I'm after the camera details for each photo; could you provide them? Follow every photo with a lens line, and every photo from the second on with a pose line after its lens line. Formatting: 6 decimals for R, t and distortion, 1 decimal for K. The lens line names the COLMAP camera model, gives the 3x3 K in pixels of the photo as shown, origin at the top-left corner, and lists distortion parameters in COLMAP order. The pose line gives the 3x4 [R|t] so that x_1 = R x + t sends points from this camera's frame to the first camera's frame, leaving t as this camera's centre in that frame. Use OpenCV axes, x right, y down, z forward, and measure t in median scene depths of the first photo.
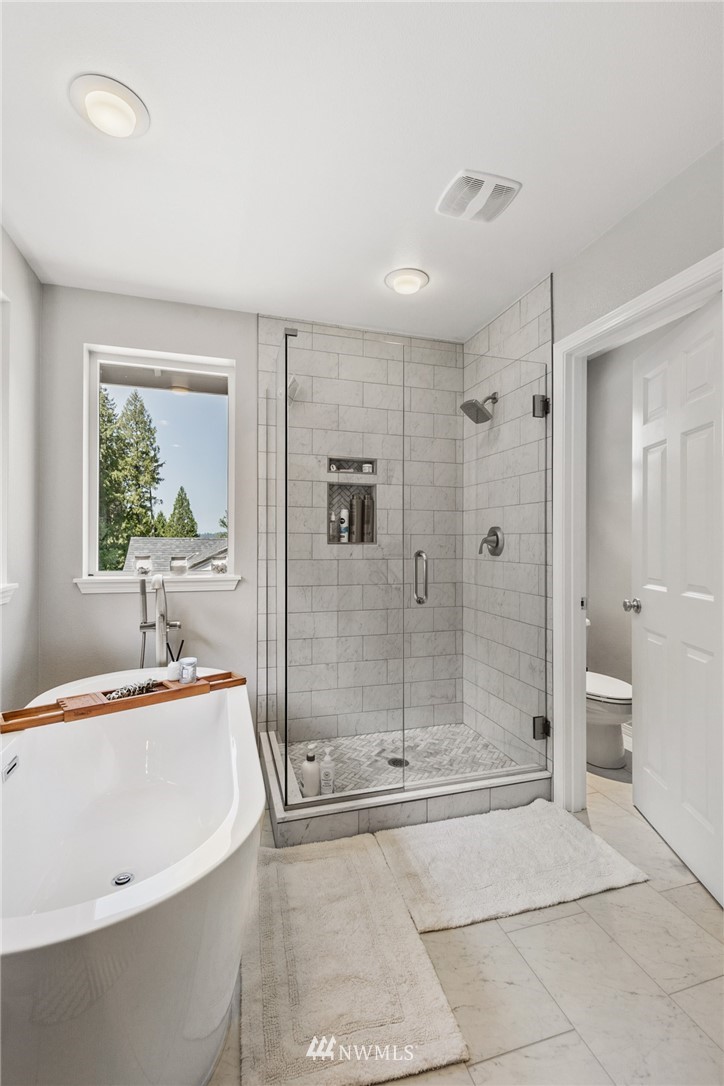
lens RADIAL K [[489.2, 0, 367.6], [0, 489.2, 539.2], [0, 0, 1]] dist [0.009079, -0.000168]
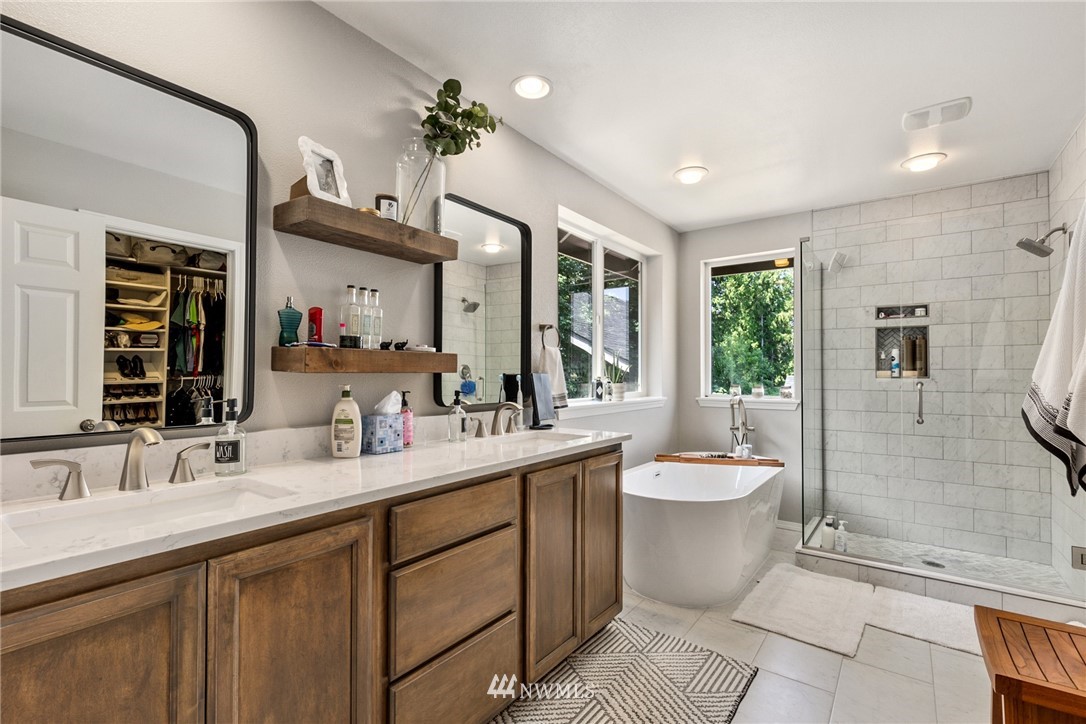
lens RADIAL K [[497.7, 0, 544.6], [0, 497.7, 358.3], [0, 0, 1]] dist [0.007132, 0.000053]
pose [[0.597965, -0.030786, -0.800931, 0.421151], [-0.002000, 0.999202, -0.039901, 0.012231], [0.801519, 0.025461, 0.597426, -0.412634]]
